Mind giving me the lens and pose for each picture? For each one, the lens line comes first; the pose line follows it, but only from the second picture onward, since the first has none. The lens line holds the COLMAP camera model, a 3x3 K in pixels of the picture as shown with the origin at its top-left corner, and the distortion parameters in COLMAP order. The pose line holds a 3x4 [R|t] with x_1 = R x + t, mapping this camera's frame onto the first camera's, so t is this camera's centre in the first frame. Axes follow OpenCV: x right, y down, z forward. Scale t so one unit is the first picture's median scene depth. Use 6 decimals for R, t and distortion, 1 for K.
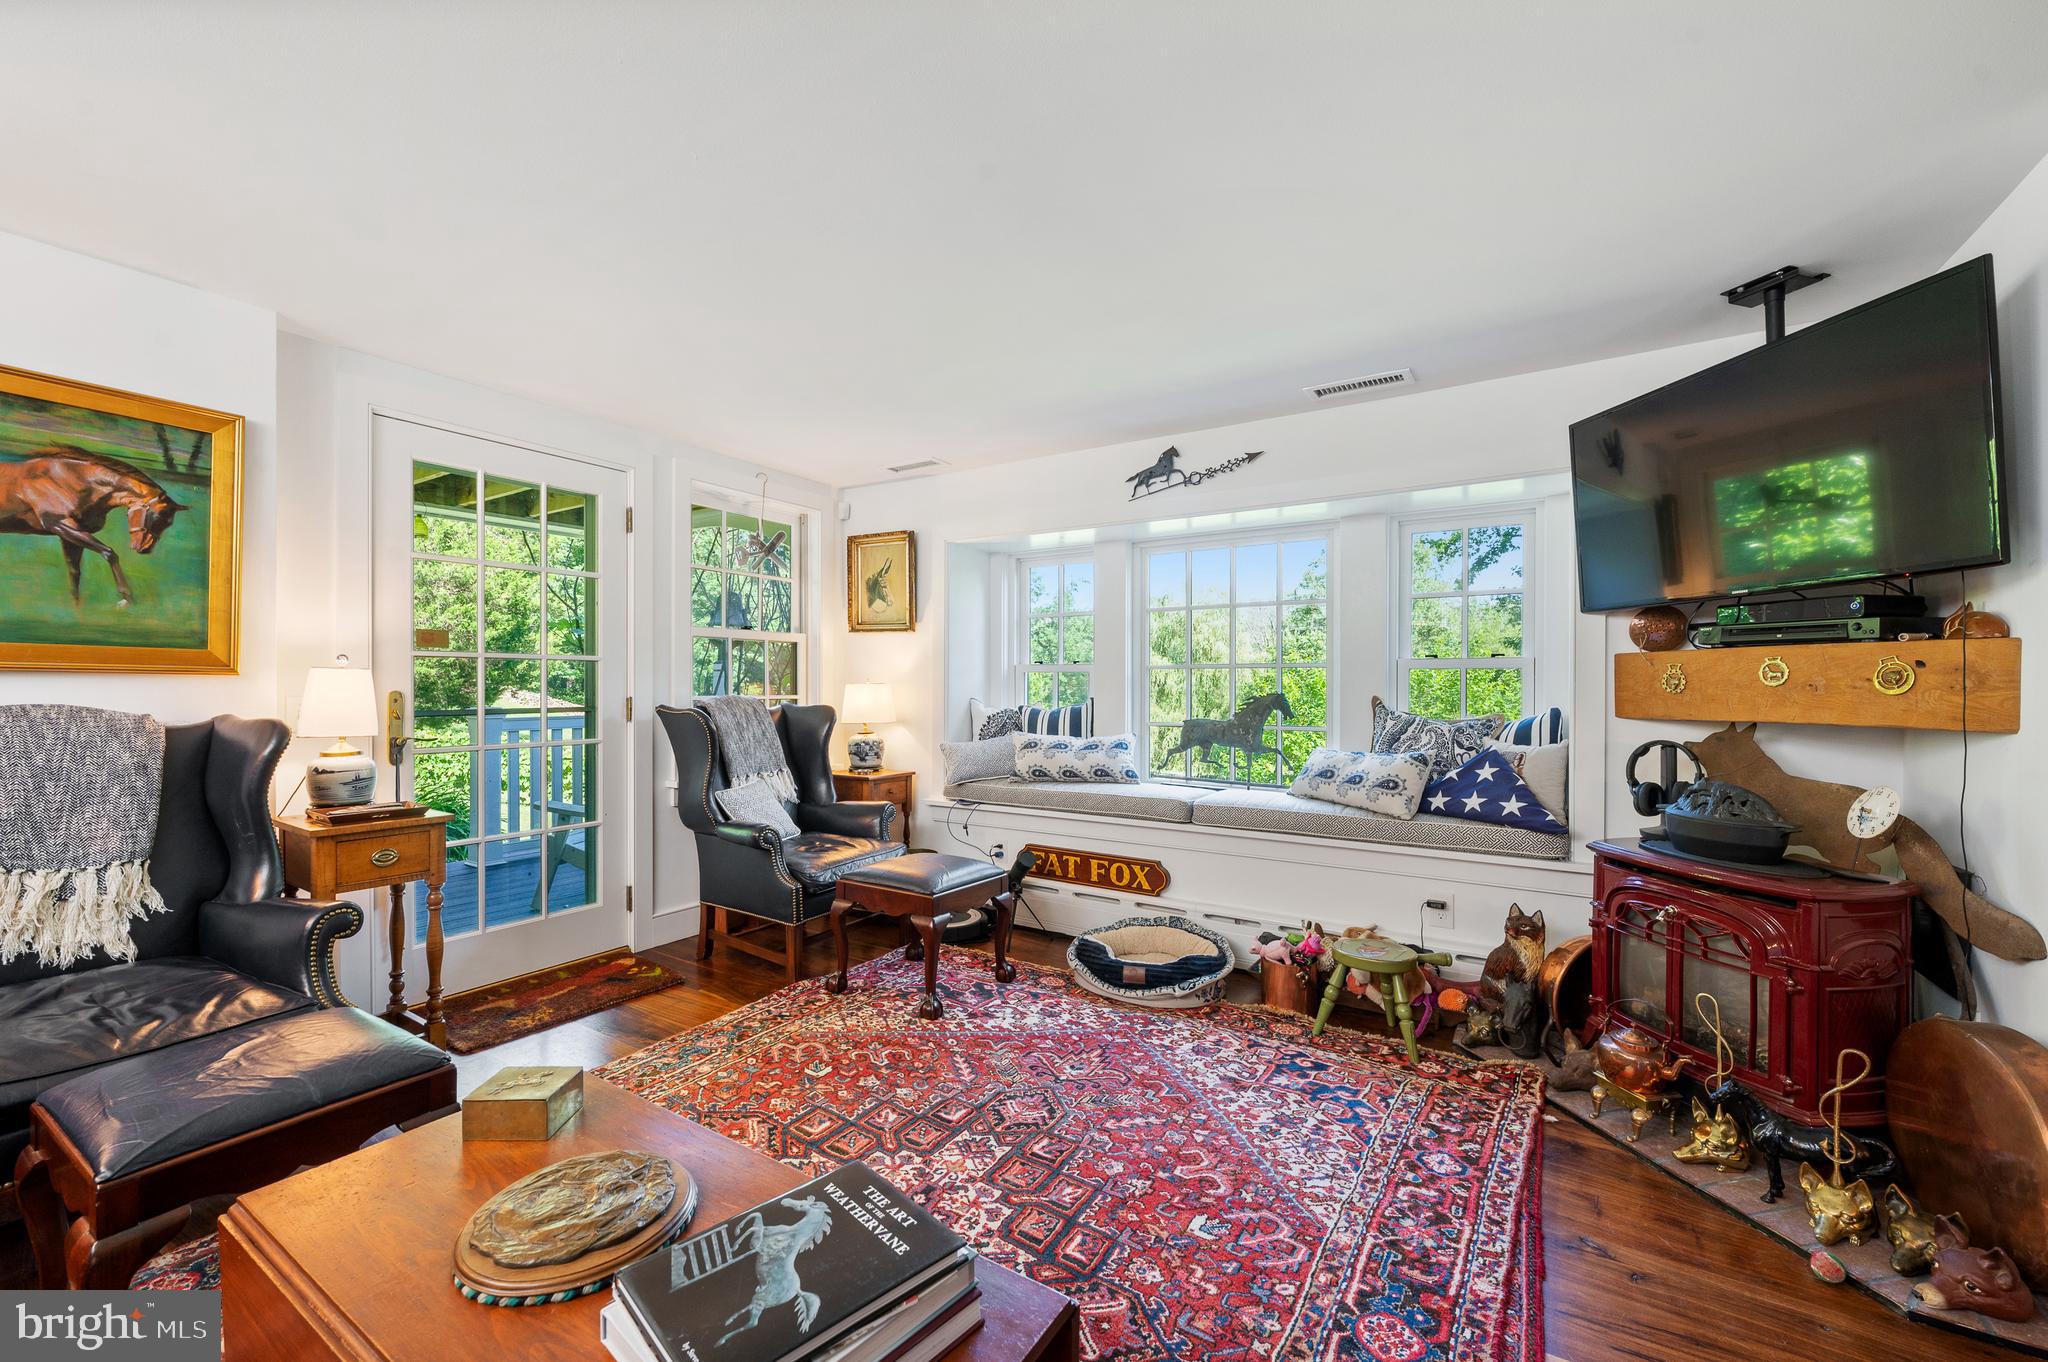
lens RADIAL K [[826.3, 0, 1024.7], [0, 826.3, 689.9], [0, 0, 1]] dist [-0.002328, 0.000401]
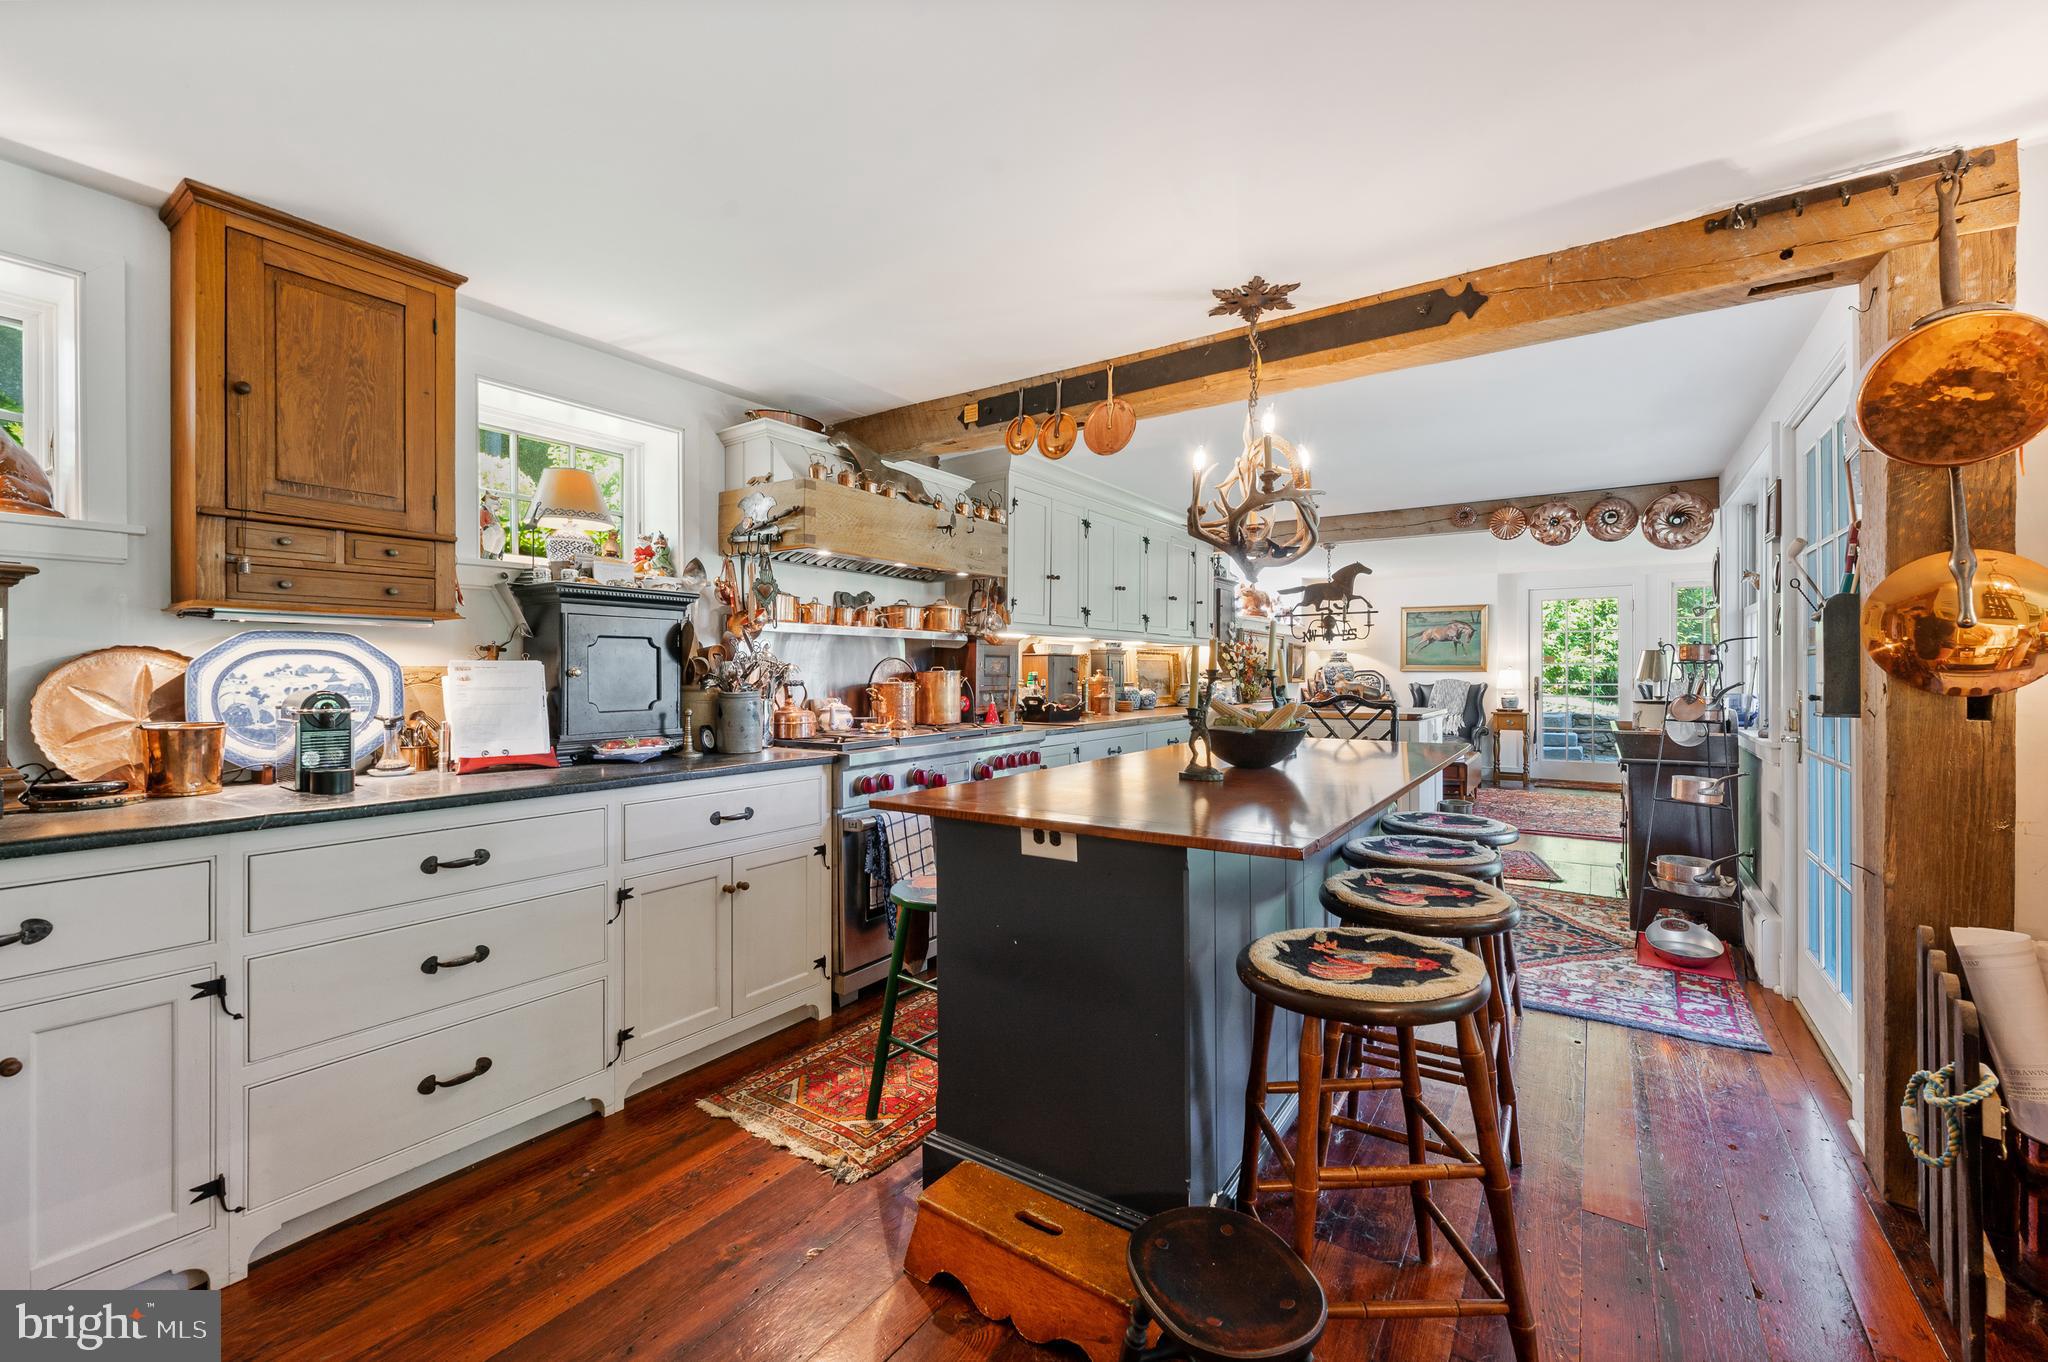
lens RADIAL K [[826.3, 0, 1026.2], [0, 826.3, 674.4], [0, 0, 1]] dist [-0.002328, 0.000401]
pose [[-0.026247, 0.001845, -0.999654, 3.268664], [-0.007809, 0.999967, 0.002051, 0.002088], [0.999625, 0.007860, -0.026231, -1.160196]]
